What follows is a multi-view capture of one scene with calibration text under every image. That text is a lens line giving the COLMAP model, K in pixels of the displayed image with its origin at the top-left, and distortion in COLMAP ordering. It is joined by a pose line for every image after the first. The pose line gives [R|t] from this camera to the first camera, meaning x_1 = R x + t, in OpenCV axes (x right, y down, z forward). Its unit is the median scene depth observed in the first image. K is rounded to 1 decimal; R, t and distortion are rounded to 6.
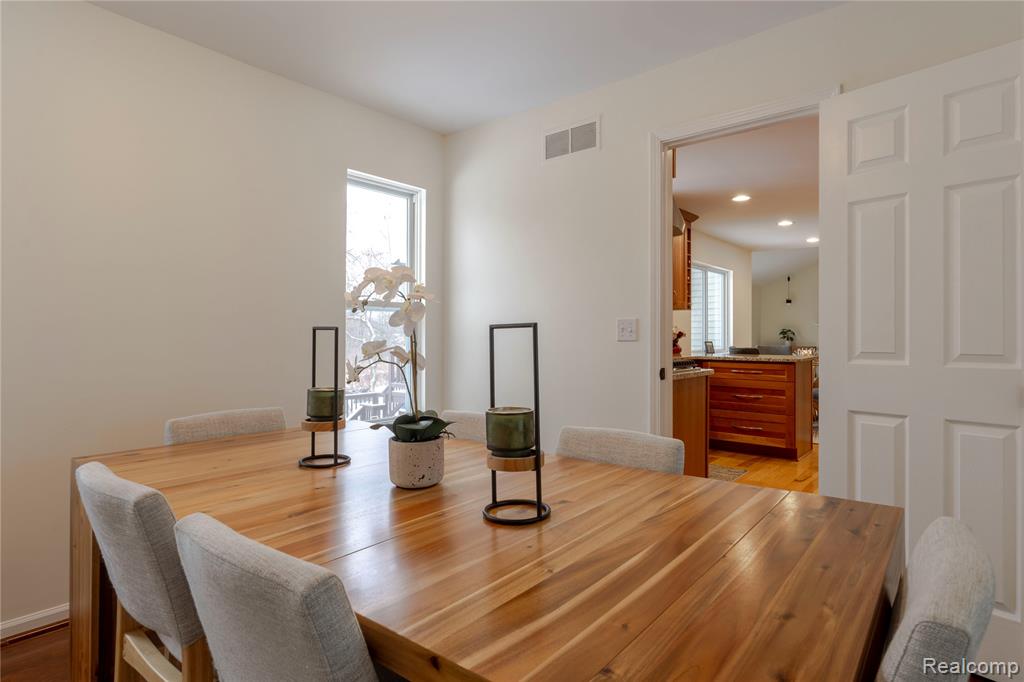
lens RADIAL K [[538.3, 0, 544.1], [0, 538.3, 335.5], [0, 0, 1]] dist [-0.011774, 0.002601]
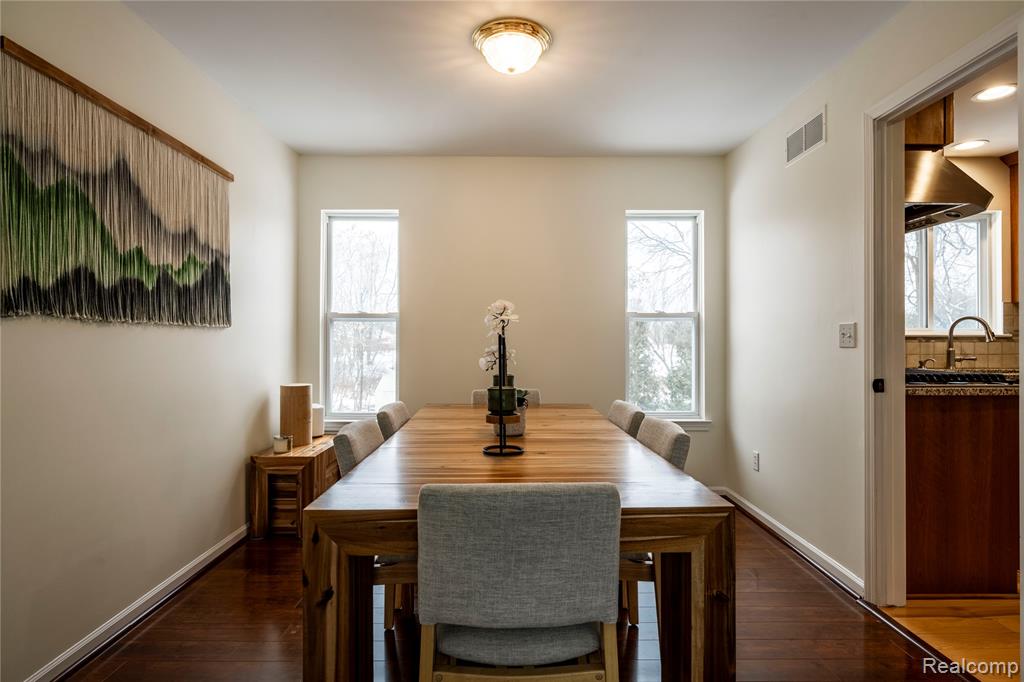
lens RADIAL K [[538.3, 0, 508.9], [0, 538.3, 342.6], [0, 0, 1]] dist [-0.011774, 0.002601]
pose [[0.623584, 0.000376, -0.781756, 0.268107], [0.000739, 0.999999, 0.001070, 0.000044], [0.781756, -0.001245, 0.623583, -0.004249]]
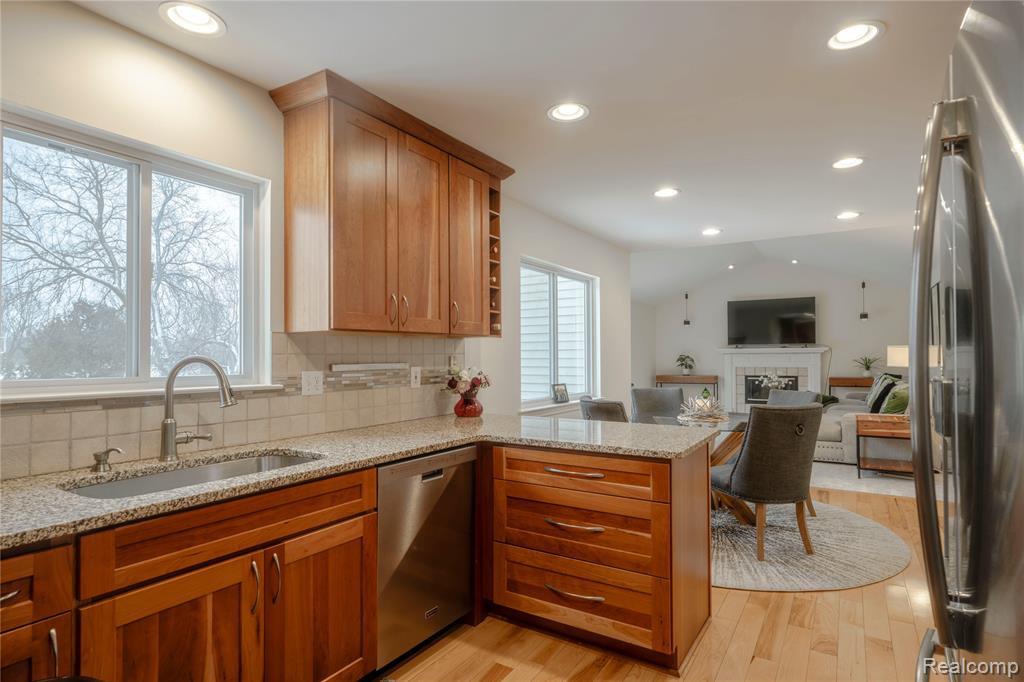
lens RADIAL K [[538.3, 0, 516.9], [0, 538.3, 349.3], [0, 0, 1]] dist [-0.011774, 0.002601]
pose [[0.993932, -0.005509, 0.109858, 0.270670], [0.007101, 0.999875, -0.014105, -0.031673], [-0.109766, 0.014799, 0.993847, 0.528494]]
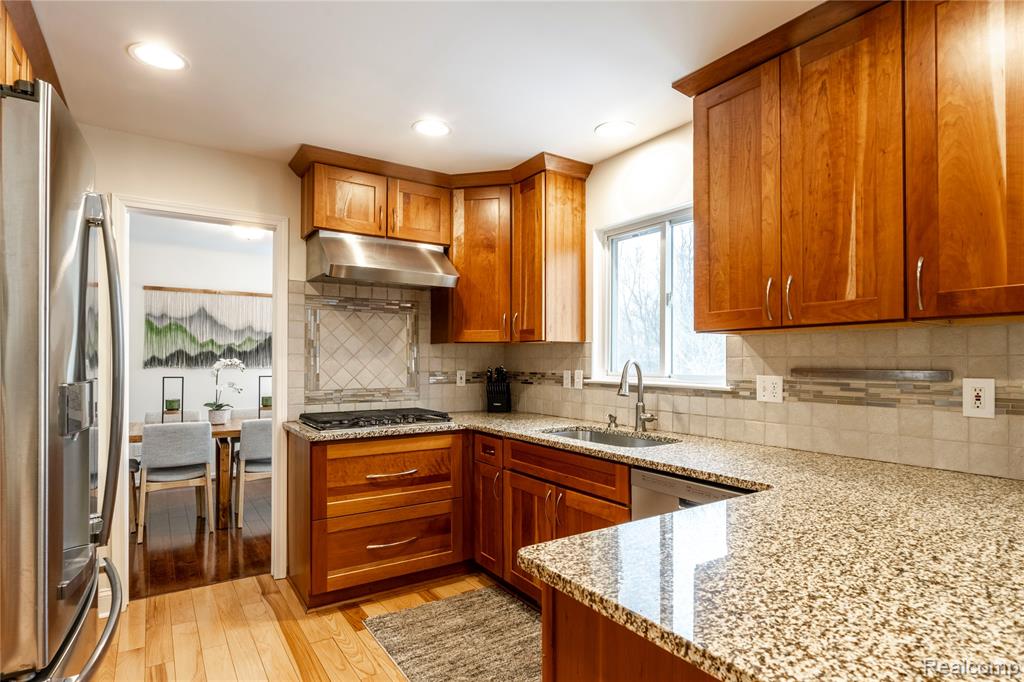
lens RADIAL K [[538.3, 0, 514.6], [0, 538.3, 356.8], [0, 0, 1]] dist [-0.011774, 0.002601]
pose [[-0.304297, -0.008520, -0.952539, 0.618697], [-0.003110, 0.999964, -0.007951, -0.031289], [0.952572, 0.000543, -0.304312, 0.962674]]
